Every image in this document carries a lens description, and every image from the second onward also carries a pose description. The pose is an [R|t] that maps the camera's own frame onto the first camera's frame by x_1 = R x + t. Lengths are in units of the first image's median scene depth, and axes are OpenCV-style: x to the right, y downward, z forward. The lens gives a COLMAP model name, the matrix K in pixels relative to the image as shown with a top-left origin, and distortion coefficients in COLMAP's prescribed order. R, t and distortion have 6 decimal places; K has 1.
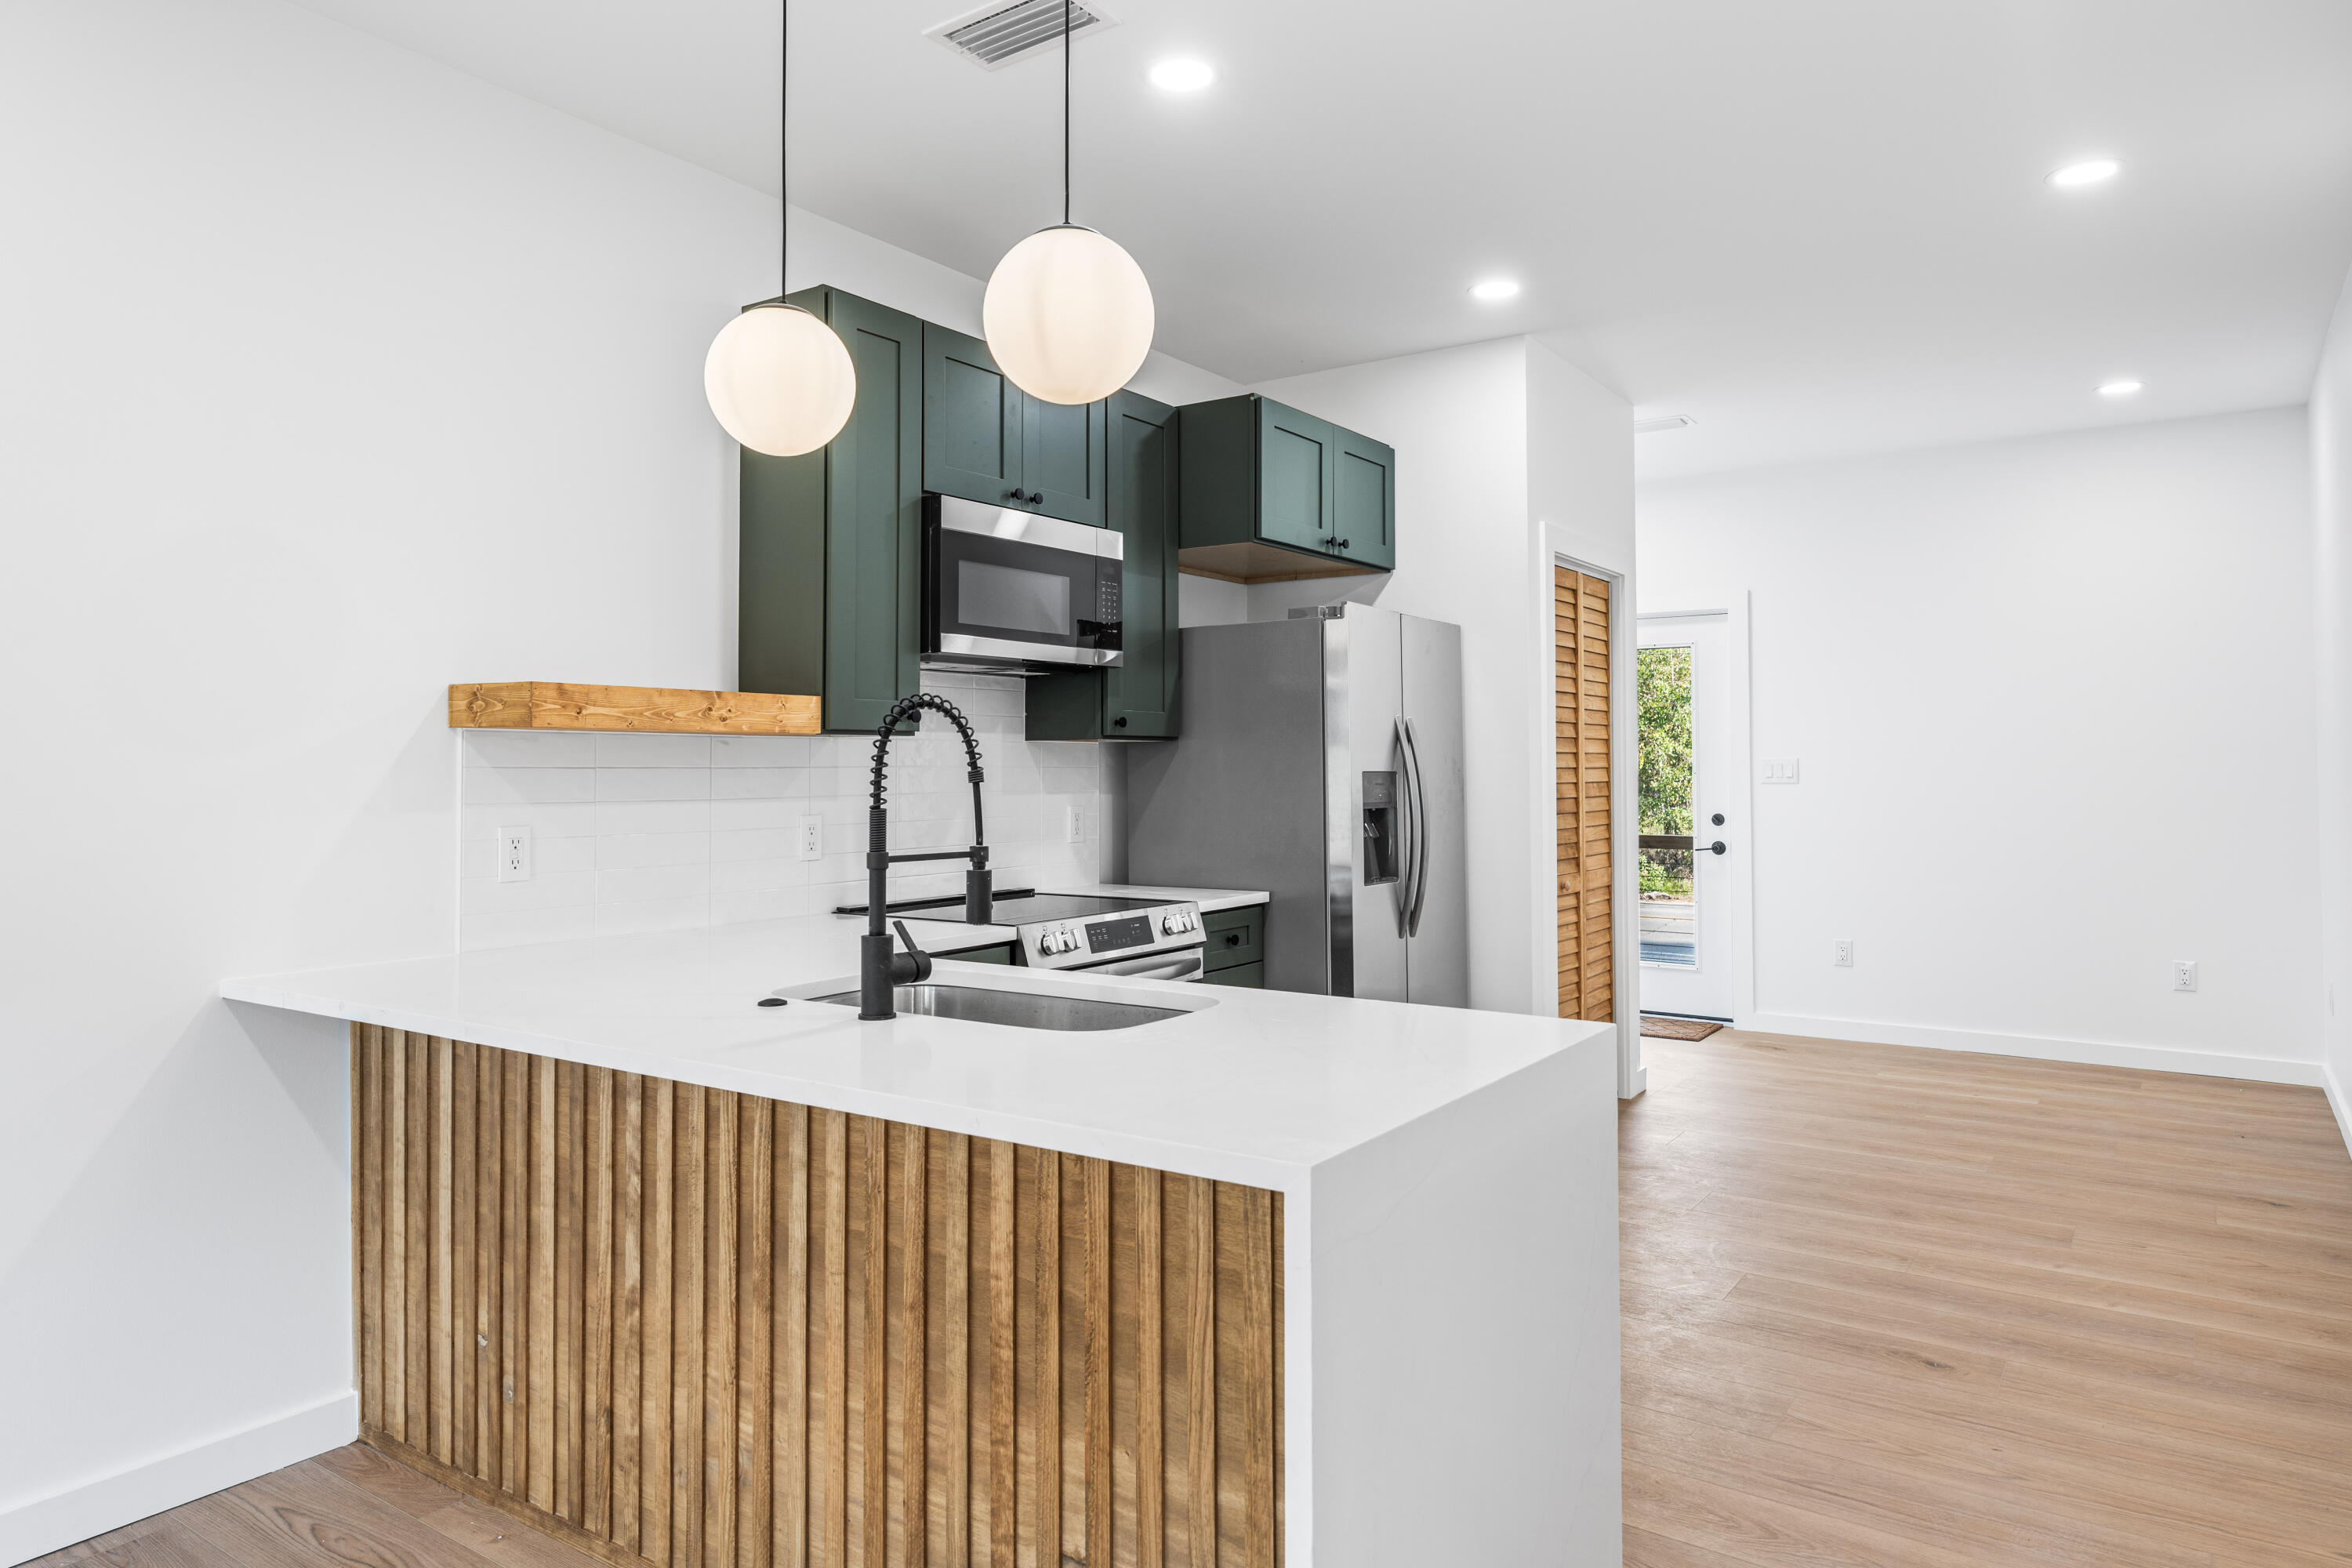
lens RADIAL K [[1426.1, 0, 1171.0], [0, 1426.1, 734.6], [0, 0, 1]] dist [0.001639, -0.000508]
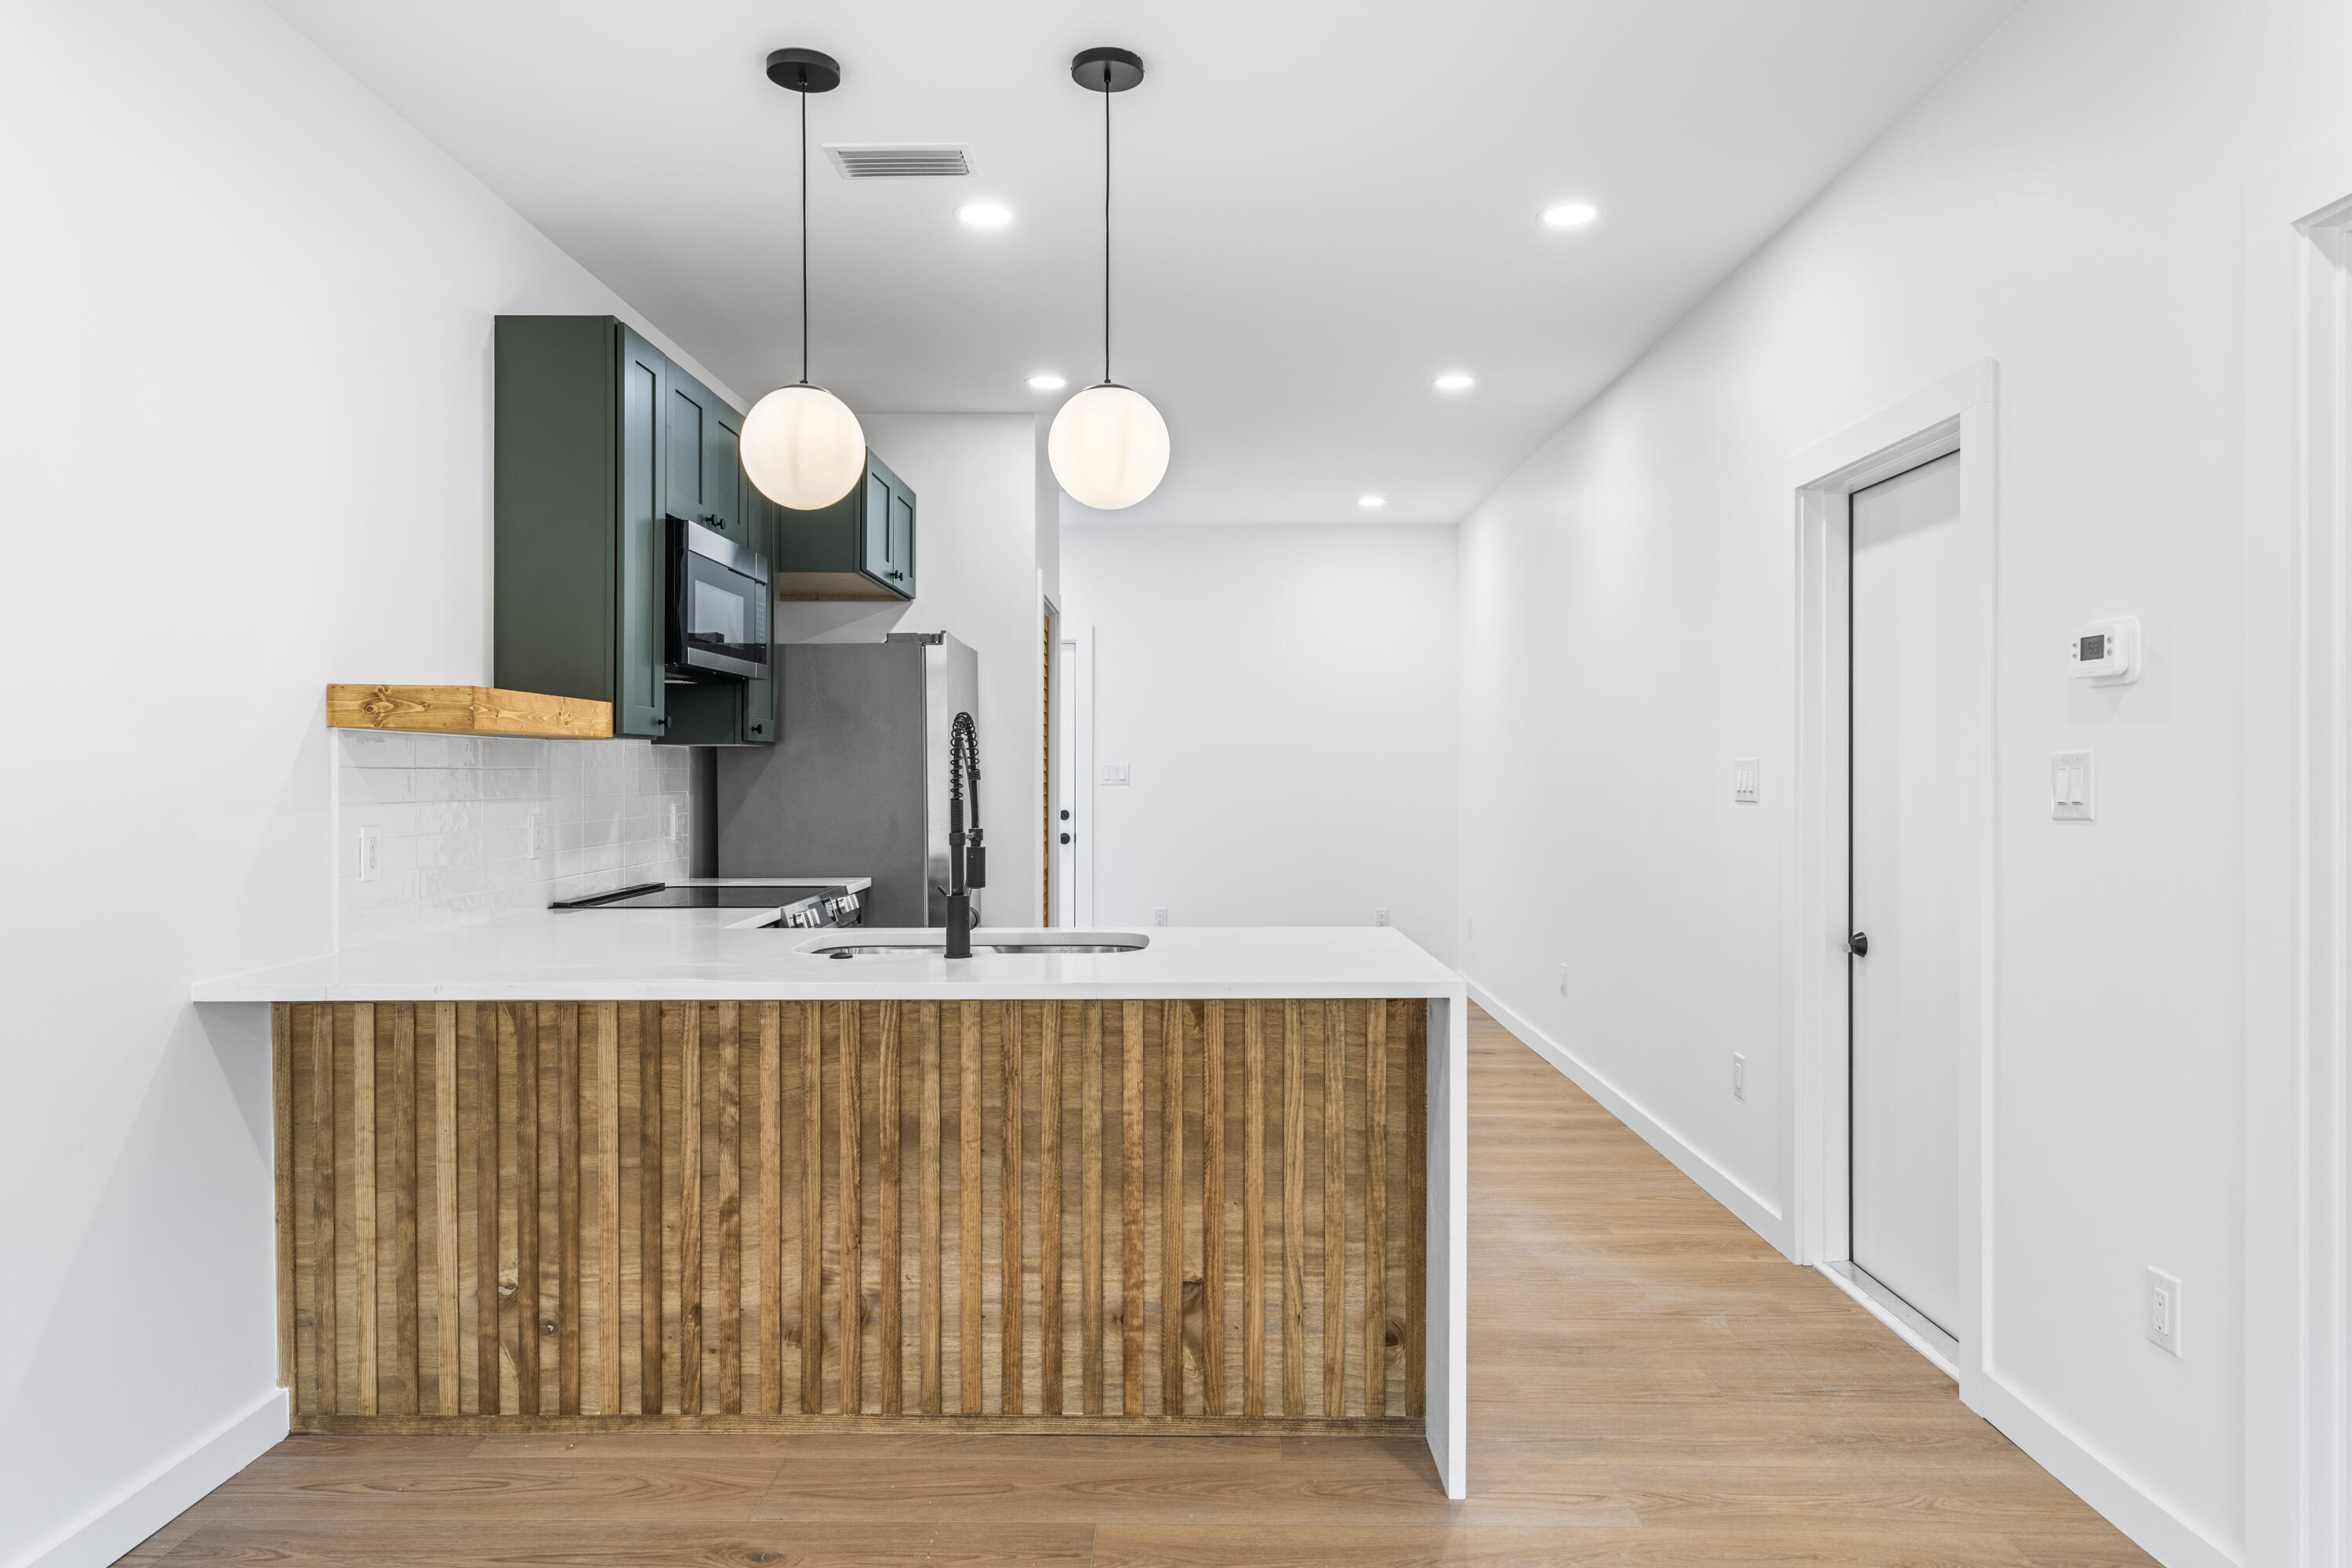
lens RADIAL K [[1426.1, 0, 1181.0], [0, 1426.1, 784.7], [0, 0, 1]] dist [0.001639, -0.000508]
pose [[0.835130, -0.001405, 0.550050, -0.595068], [-0.016511, 0.999482, 0.027621, -0.002258], [-0.549804, -0.032149, 0.834675, -0.171582]]
